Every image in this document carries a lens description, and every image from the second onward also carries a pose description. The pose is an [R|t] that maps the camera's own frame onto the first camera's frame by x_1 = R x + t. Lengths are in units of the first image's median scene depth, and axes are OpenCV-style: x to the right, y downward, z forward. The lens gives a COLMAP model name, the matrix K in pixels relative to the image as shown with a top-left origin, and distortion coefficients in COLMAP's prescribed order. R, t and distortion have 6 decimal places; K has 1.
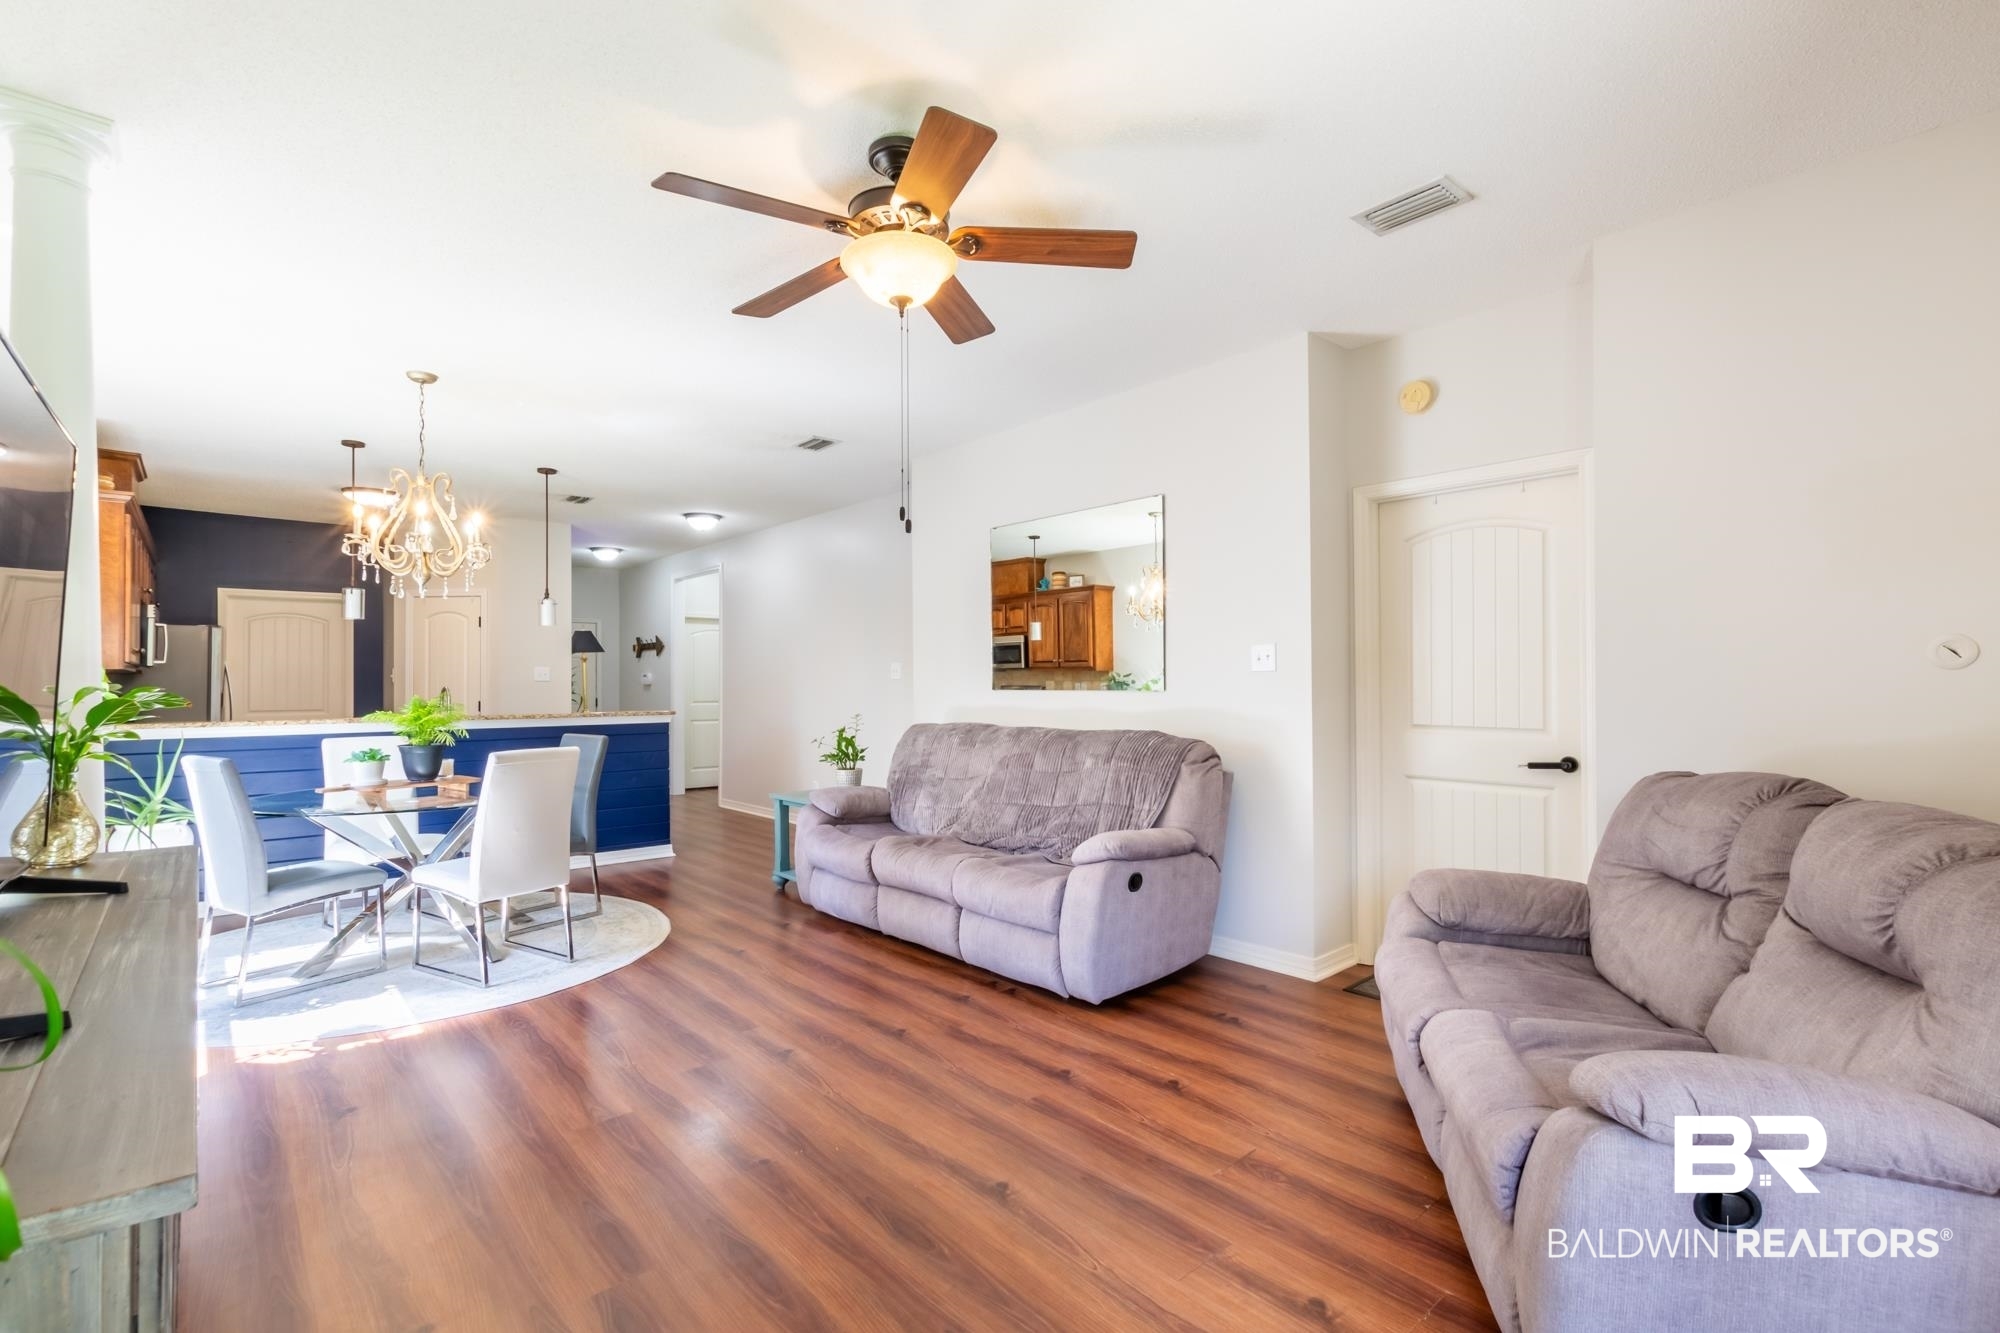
lens RADIAL K [[906.6, 0, 1007.9], [0, 906.6, 679.3], [0, 0, 1]] dist [0.008920, -0.003624]
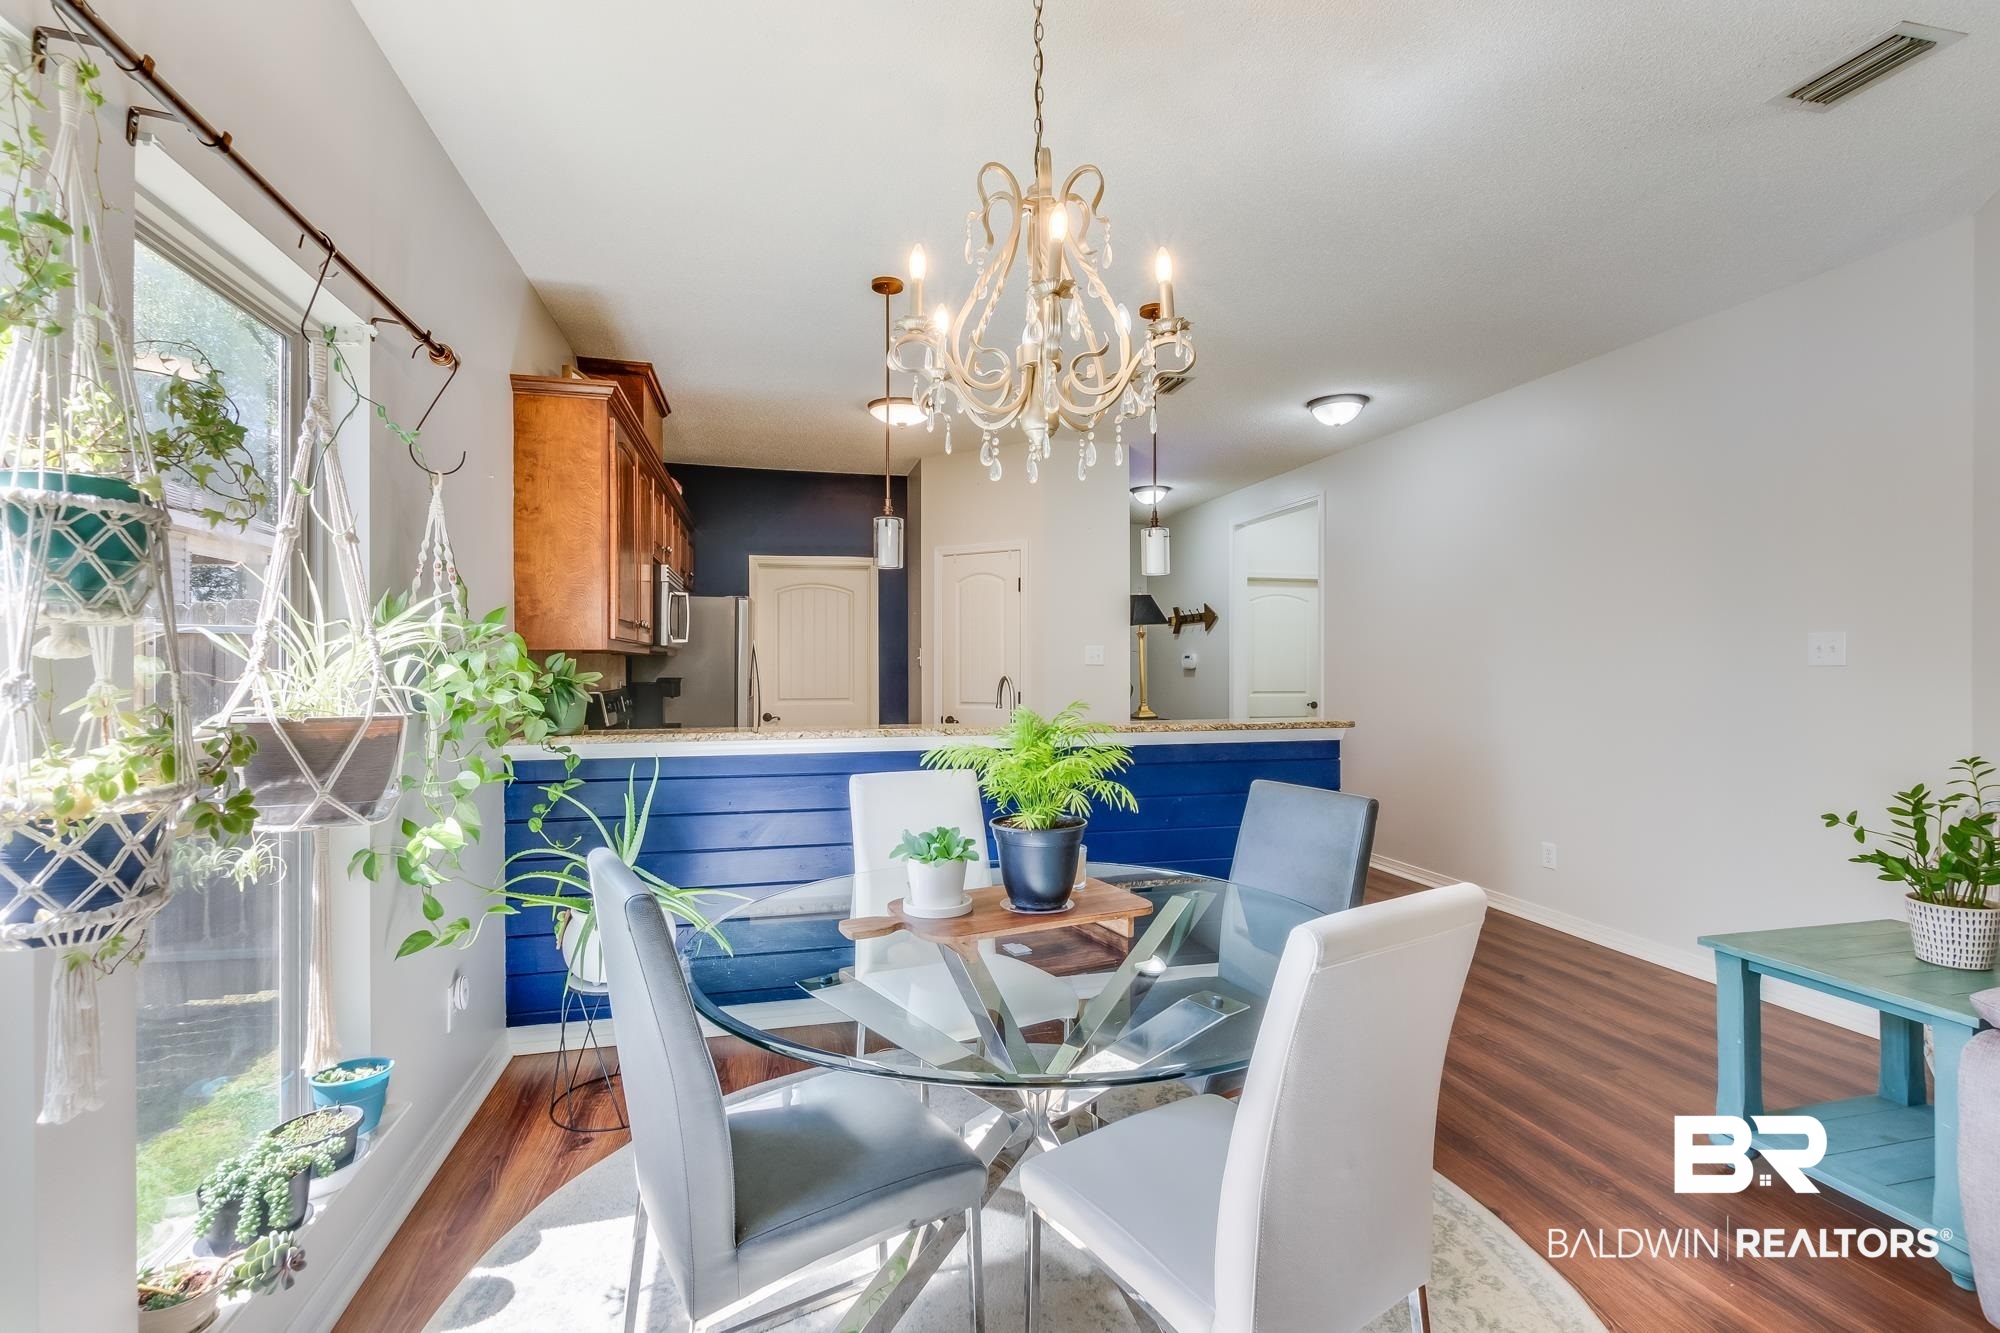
lens RADIAL K [[919.4, 0, 1005.1], [0, 919.4, 700.1], [0, 0, 1]] dist [0.003406, -0.000277]
pose [[0.888632, 0.020658, -0.458156, -0.284628], [-0.000362, 0.999016, 0.044342, -0.002883], [0.458621, -0.039238, 0.887765, 0.377104]]
